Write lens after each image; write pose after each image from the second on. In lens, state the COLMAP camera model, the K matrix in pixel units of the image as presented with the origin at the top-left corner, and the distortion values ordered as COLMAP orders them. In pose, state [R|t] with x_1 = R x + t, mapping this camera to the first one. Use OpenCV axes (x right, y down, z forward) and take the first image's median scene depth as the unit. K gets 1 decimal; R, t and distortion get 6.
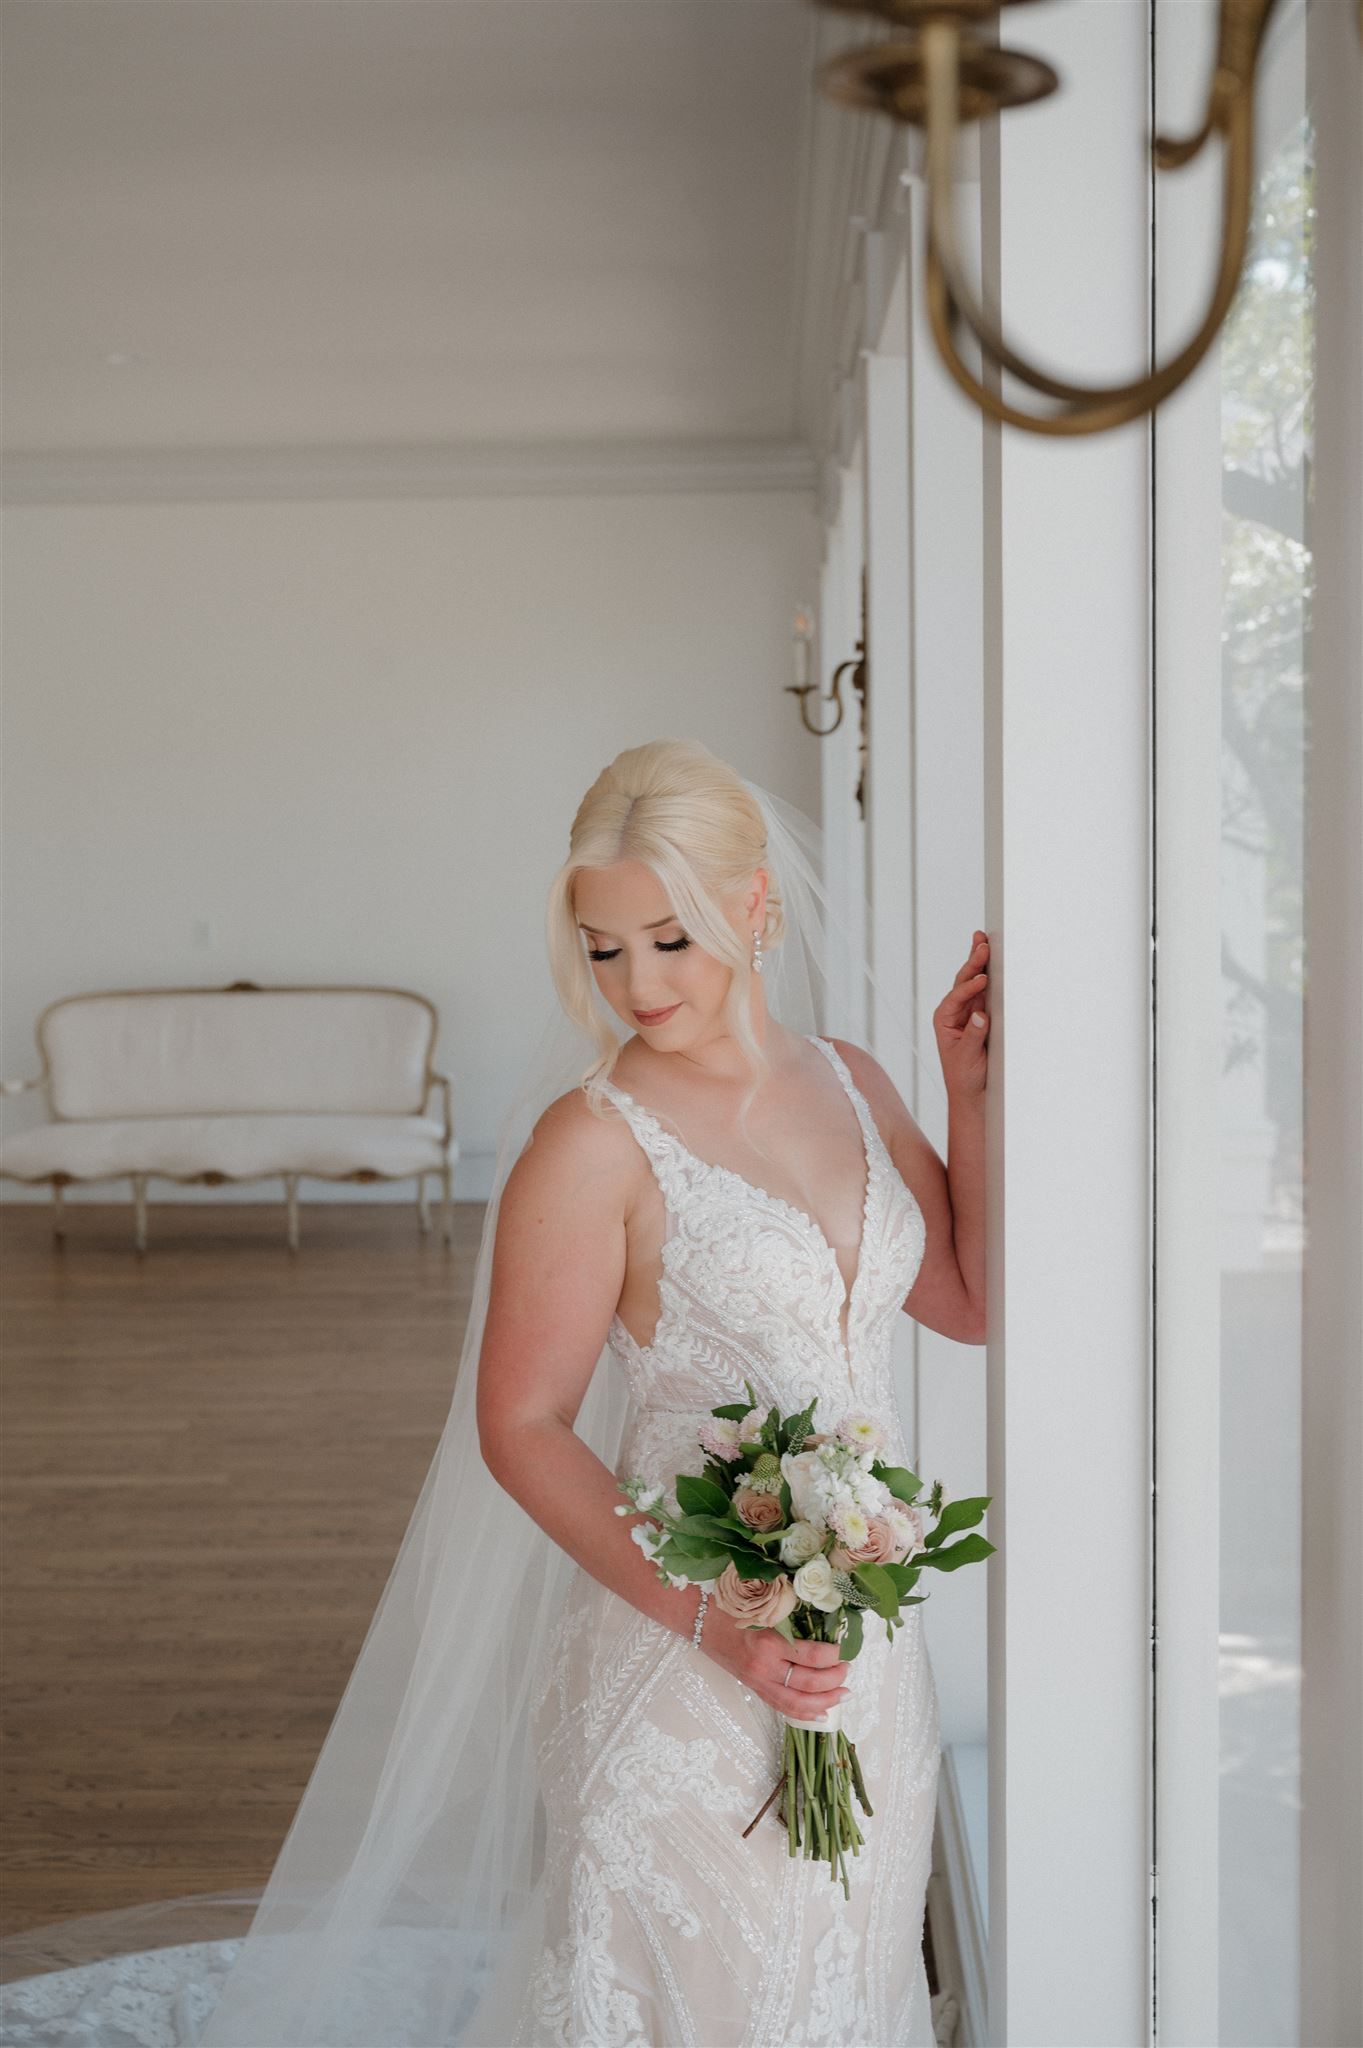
lens RADIAL K [[2717.2, 0, 681.5], [0, 2717.2, 1024.0], [0, 0, 1]] dist [0.010657, 0.083751]
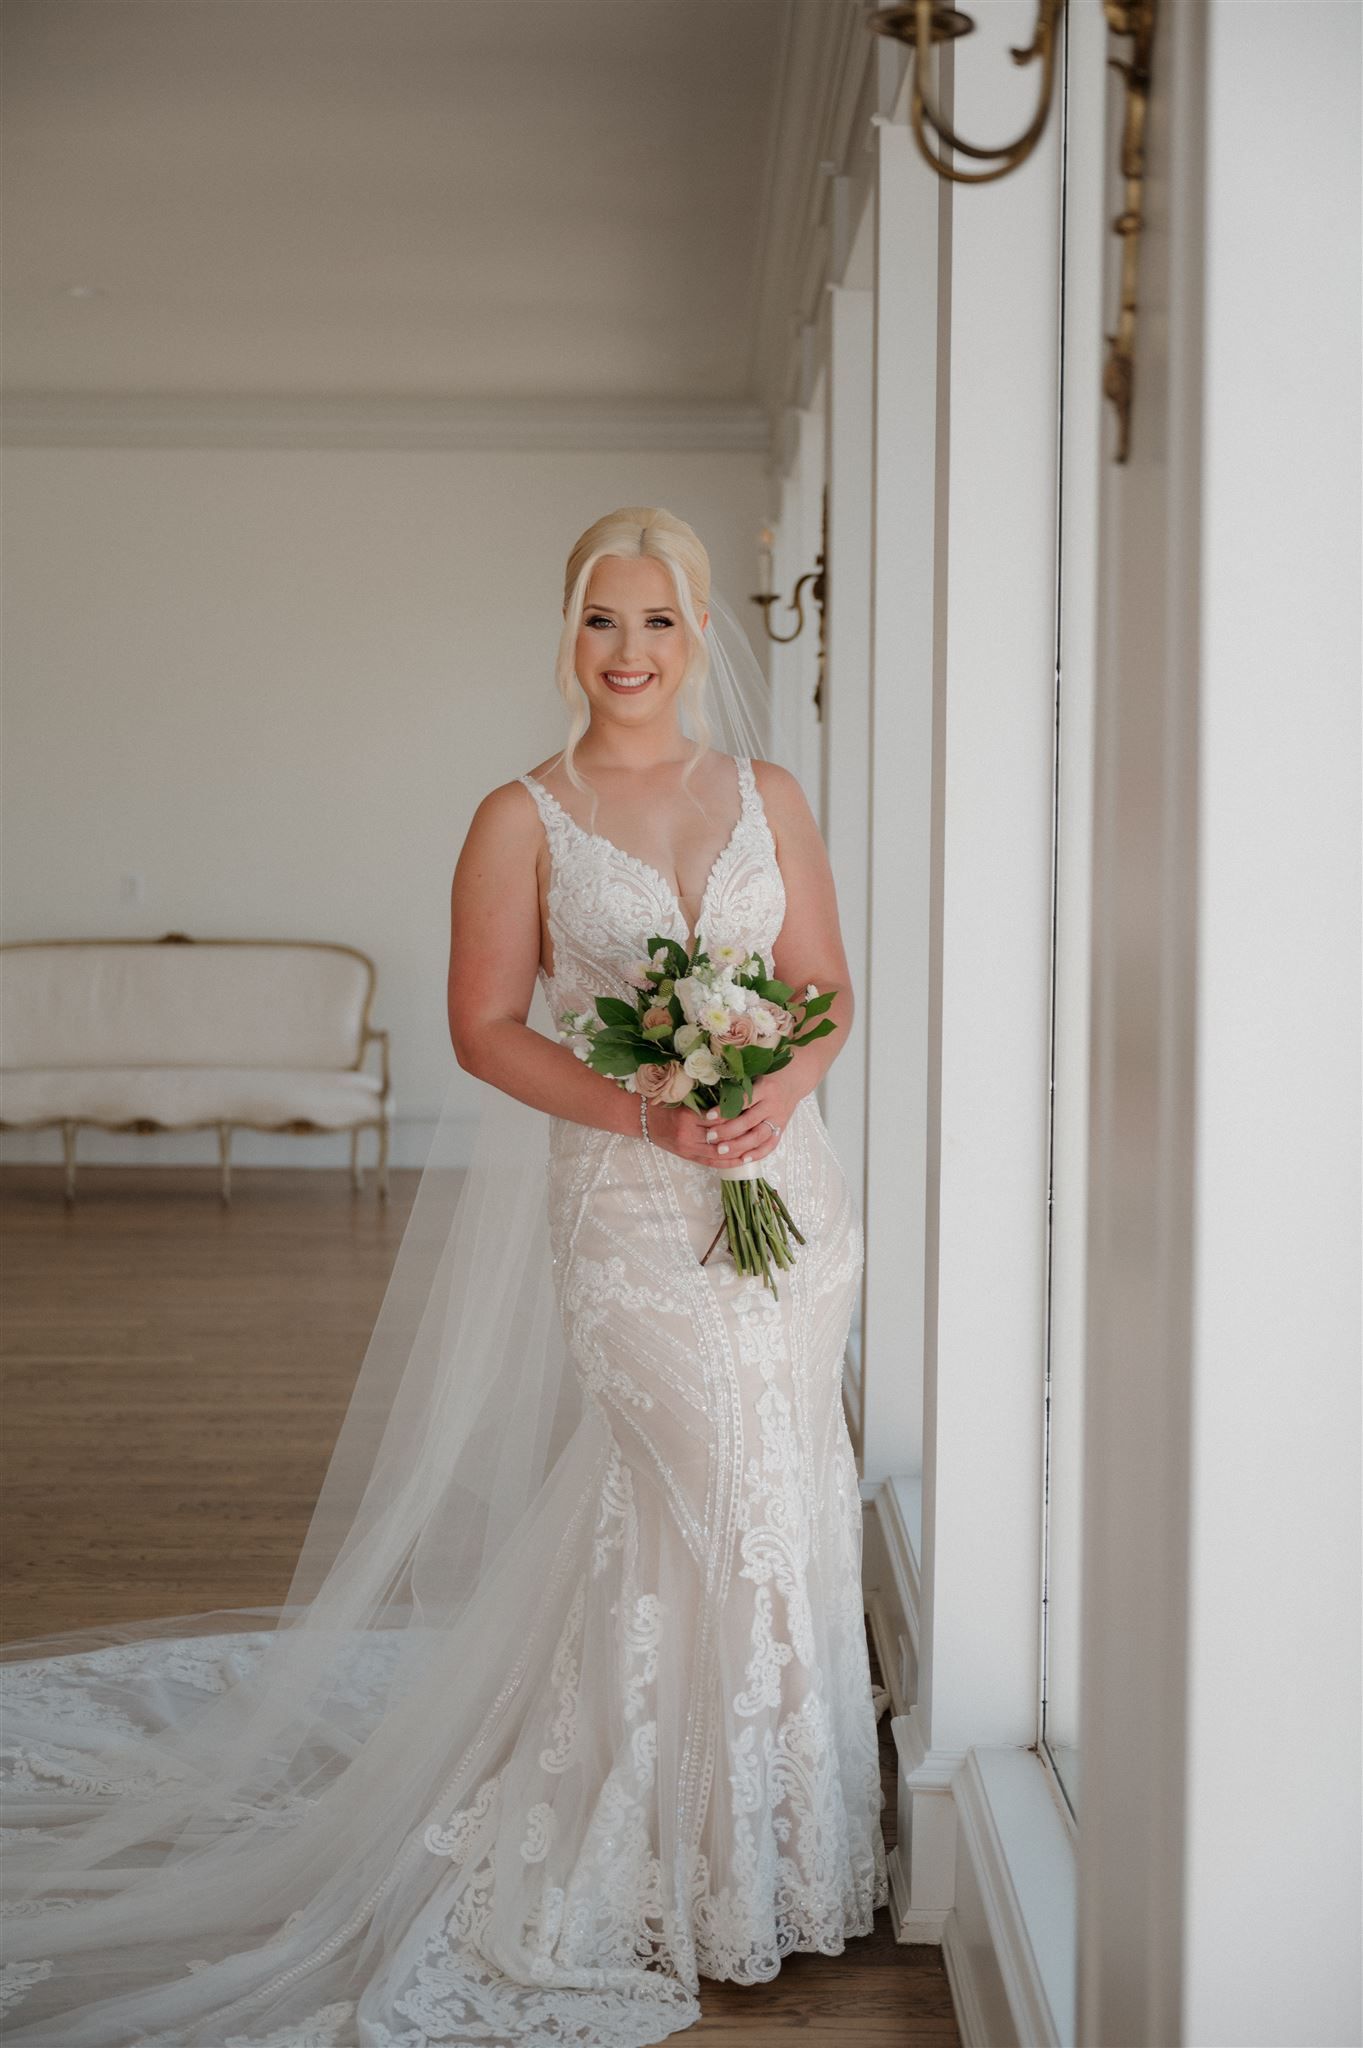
lens RADIAL K [[3161.1, 0, 681.5], [0, 3161.1, 1024.0], [0, 0, 1]] dist [0.082278, -0.017412]
pose [[0.999262, 0.019710, 0.032960, -0.027065], [-0.018578, 0.999238, -0.034324, 0.088679], [-0.033611, 0.033686, 0.998867, -0.246615]]
